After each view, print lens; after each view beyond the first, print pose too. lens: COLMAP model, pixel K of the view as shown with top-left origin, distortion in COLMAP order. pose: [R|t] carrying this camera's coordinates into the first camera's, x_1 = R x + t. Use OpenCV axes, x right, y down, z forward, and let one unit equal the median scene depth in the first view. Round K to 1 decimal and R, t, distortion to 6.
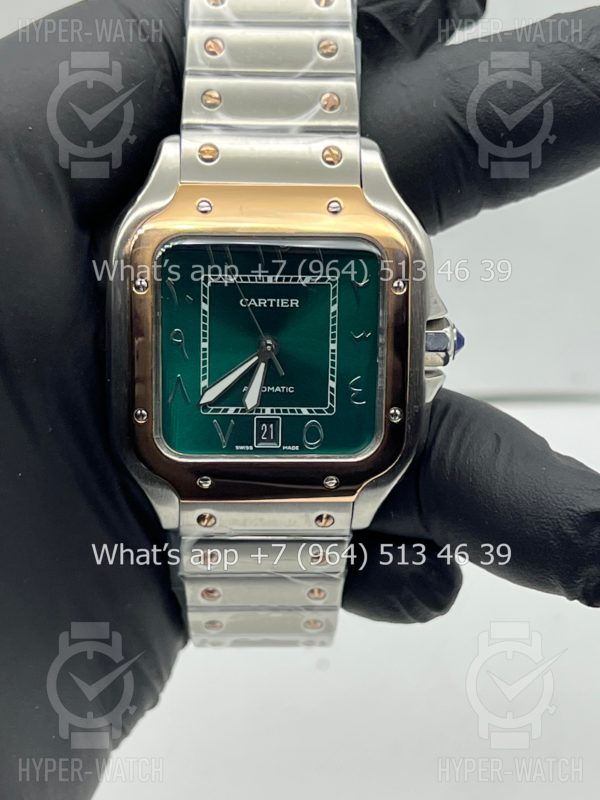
lens RADIAL K [[1761.3, 0, 278.8], [0, 1761.3, 414.1], [0, 0, 1]] dist [0.040415, 0.058865]
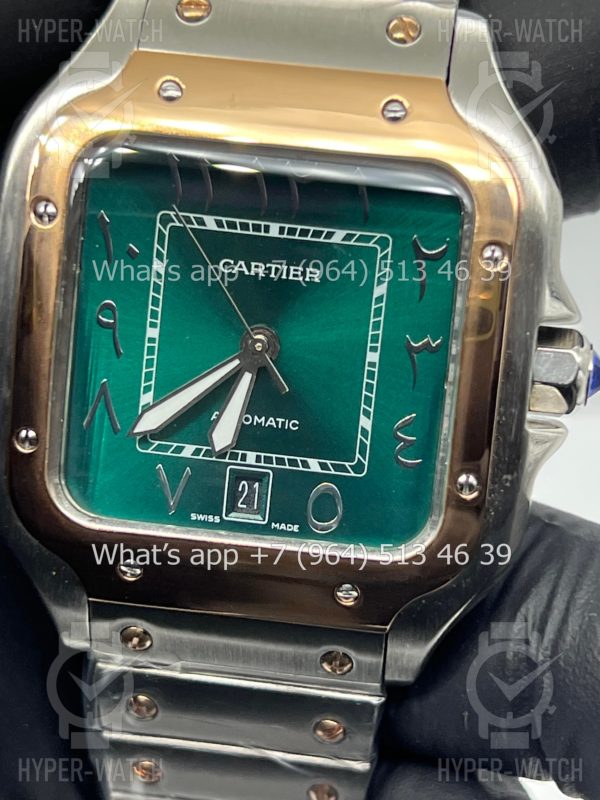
lens RADIAL K [[1853.6, 0, 300.0], [0, 1853.6, 400.0], [0, 0, 1]] dist [0.263599, -0.371567]
pose [[0.988967, 0.097916, -0.111161, 0.075941], [-0.109147, 0.988994, -0.099893, 0.038539], [0.100157, 0.110924, 0.988769, 0.397685]]
